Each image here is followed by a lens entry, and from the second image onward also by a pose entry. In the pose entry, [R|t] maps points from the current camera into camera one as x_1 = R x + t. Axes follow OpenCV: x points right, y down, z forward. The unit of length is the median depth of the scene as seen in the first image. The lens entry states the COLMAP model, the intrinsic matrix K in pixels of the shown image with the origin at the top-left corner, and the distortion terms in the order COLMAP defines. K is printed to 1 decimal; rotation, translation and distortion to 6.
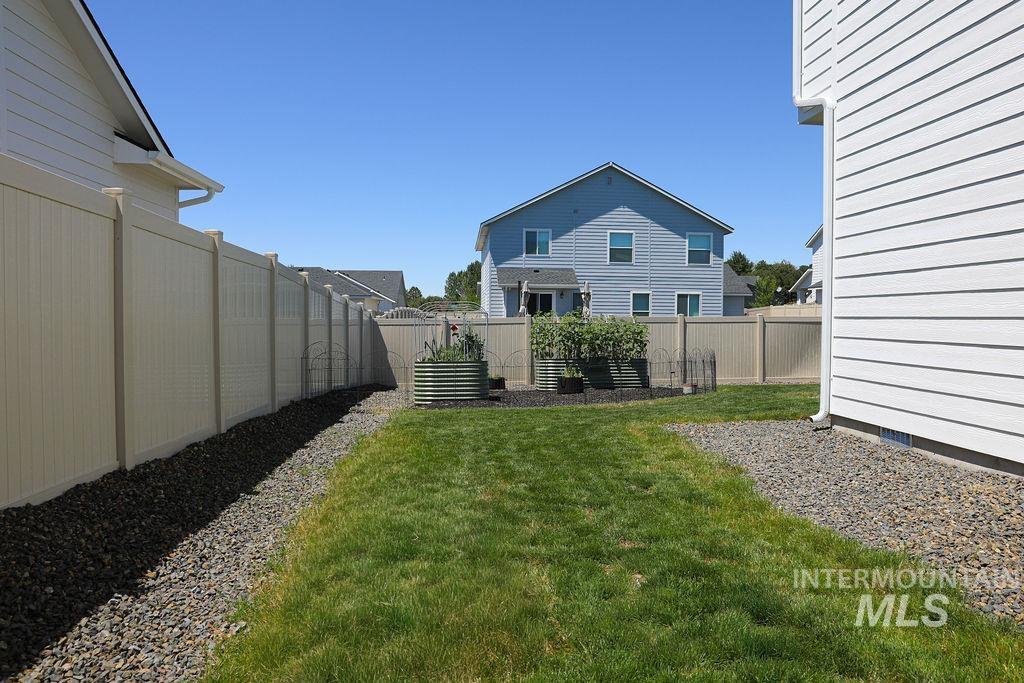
lens RADIAL K [[706.6, 0, 512.0], [0, 706.6, 341.5], [0, 0, 1]] dist [-0.056751, 0.002795]
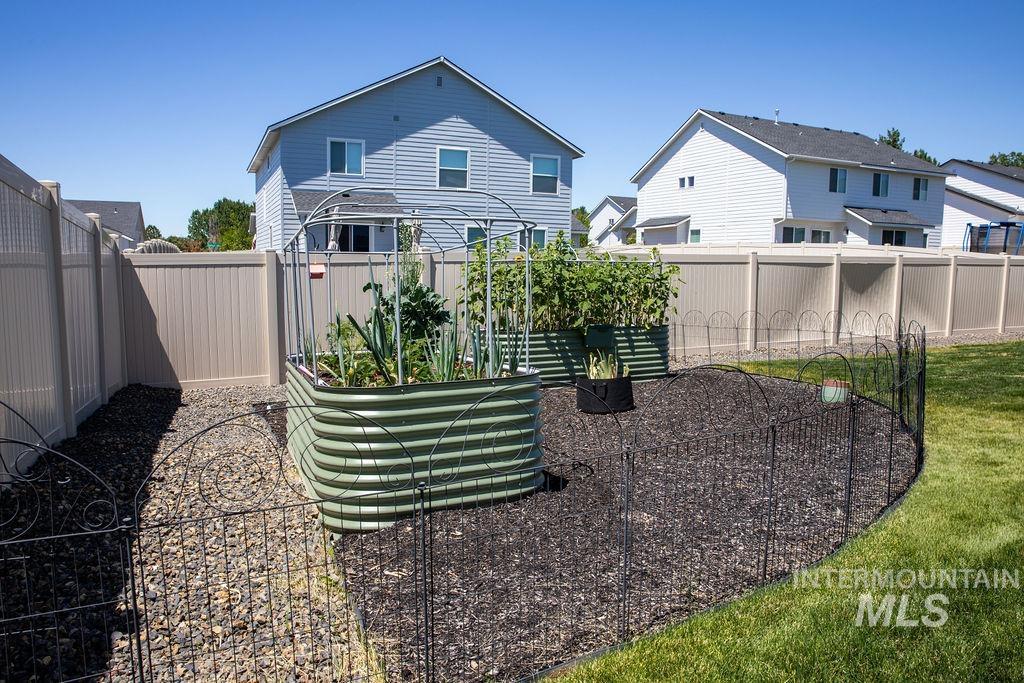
lens RADIAL K [[706.6, 0, 512.0], [0, 706.6, 341.5], [0, 0, 1]] dist [-0.056751, 0.002795]
pose [[0.944139, -0.032218, 0.327969, -0.049078], [0.005586, 0.996631, 0.081823, -0.004141], [-0.329501, -0.075421, 0.941138, 0.219427]]
